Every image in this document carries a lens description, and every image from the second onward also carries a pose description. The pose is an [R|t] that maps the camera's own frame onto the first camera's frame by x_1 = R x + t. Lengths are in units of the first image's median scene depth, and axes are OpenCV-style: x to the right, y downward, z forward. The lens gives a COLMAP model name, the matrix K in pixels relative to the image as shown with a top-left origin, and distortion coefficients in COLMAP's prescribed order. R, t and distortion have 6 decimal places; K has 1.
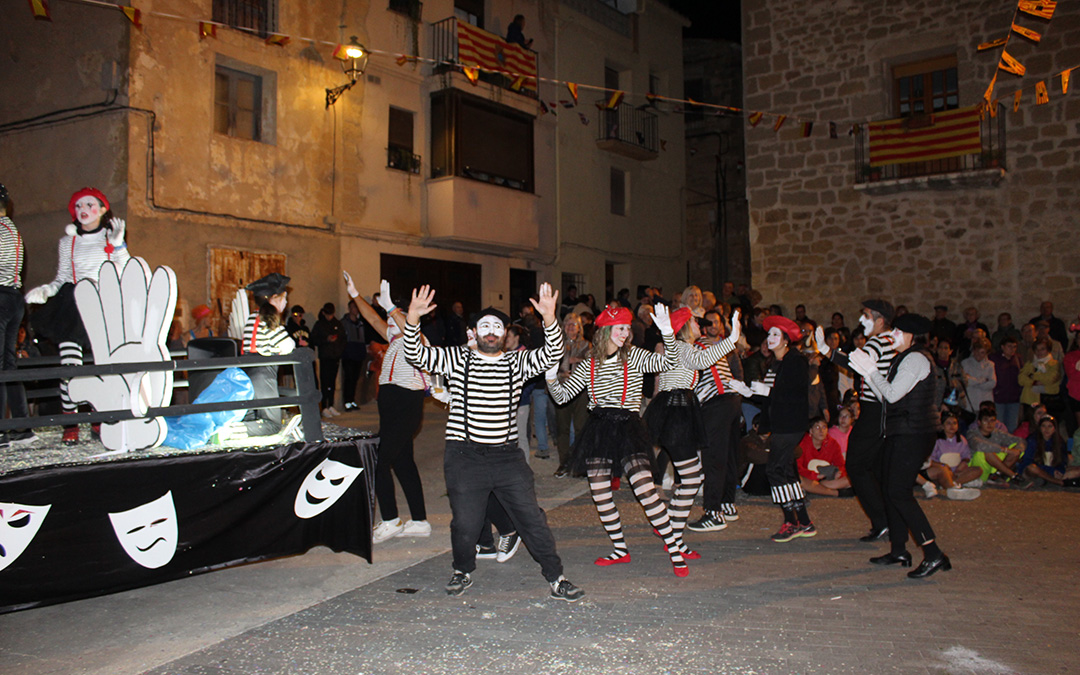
lens RADIAL K [[923.8, 0, 512.5], [0, 923.8, 350.2], [0, 0, 1]] dist [-0.150763, 0.145593]
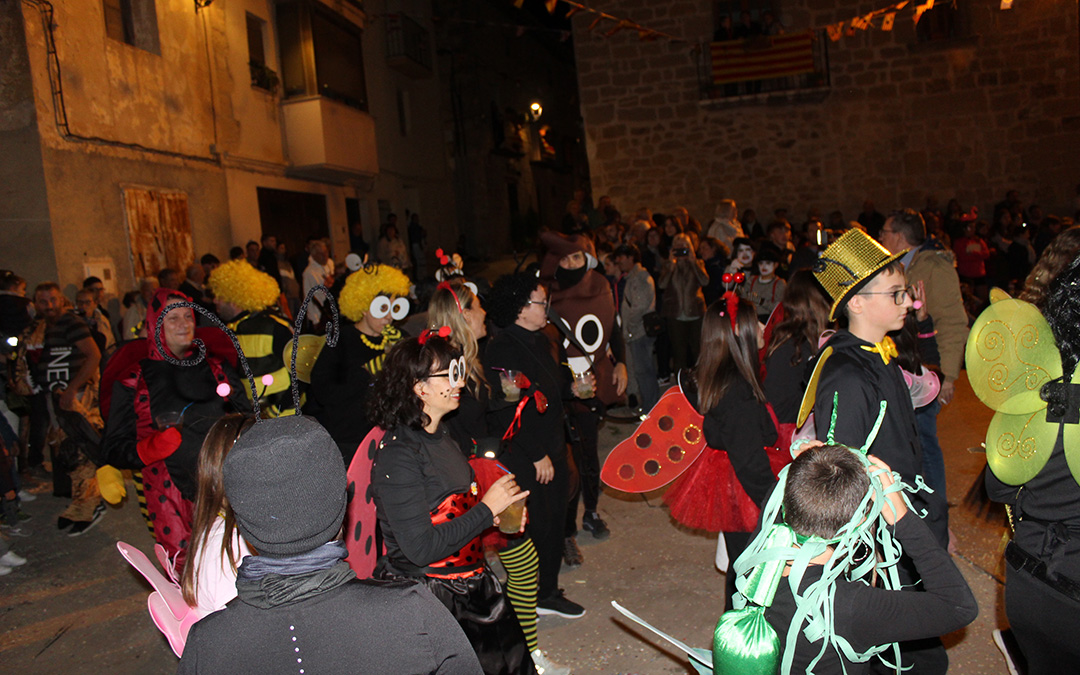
lens RADIAL K [[923.8, 0, 543.2], [0, 923.8, 344.0], [0, 0, 1]] dist [-0.150763, 0.145593]
pose [[0.872087, -0.126494, 0.472720, -0.347301], [0.090414, 0.991032, 0.098390, -0.020841], [-0.480926, -0.043064, 0.875703, 0.133195]]
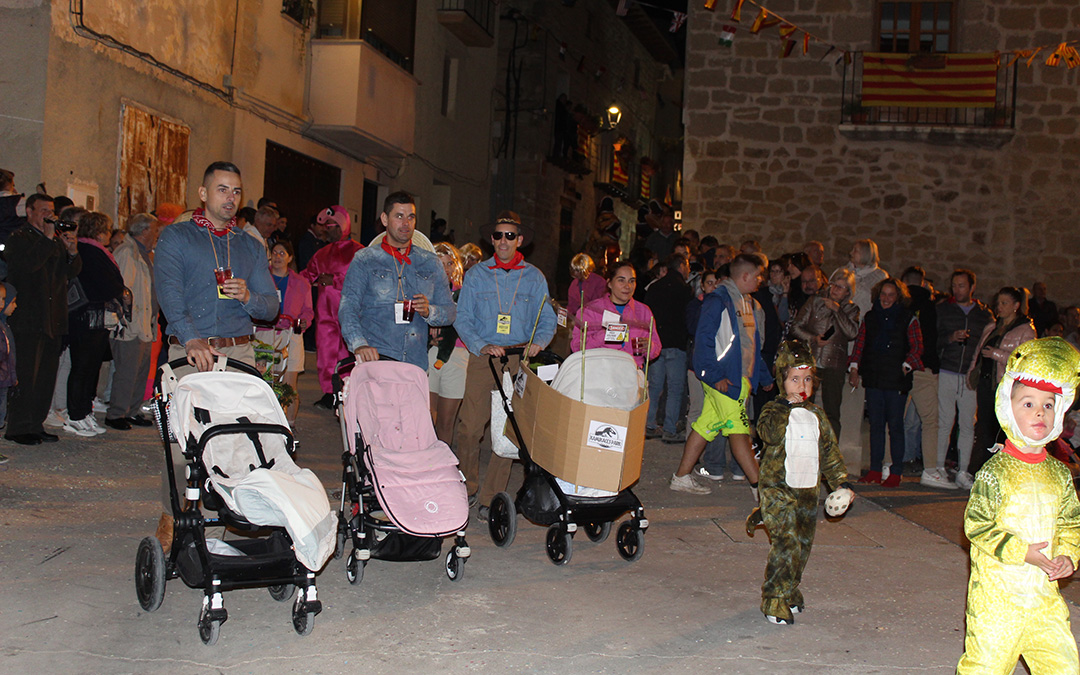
lens RADIAL K [[1319.7, 0, 541.0], [0, 1319.7, 328.0], [0, 0, 1]] dist [-0.043859, 0.000000]
pose [[0.886416, 0.055784, 0.459516, -0.421966], [-0.063362, 0.997990, 0.001072, 0.019018], [-0.458533, -0.030066, 0.888169, 0.055665]]
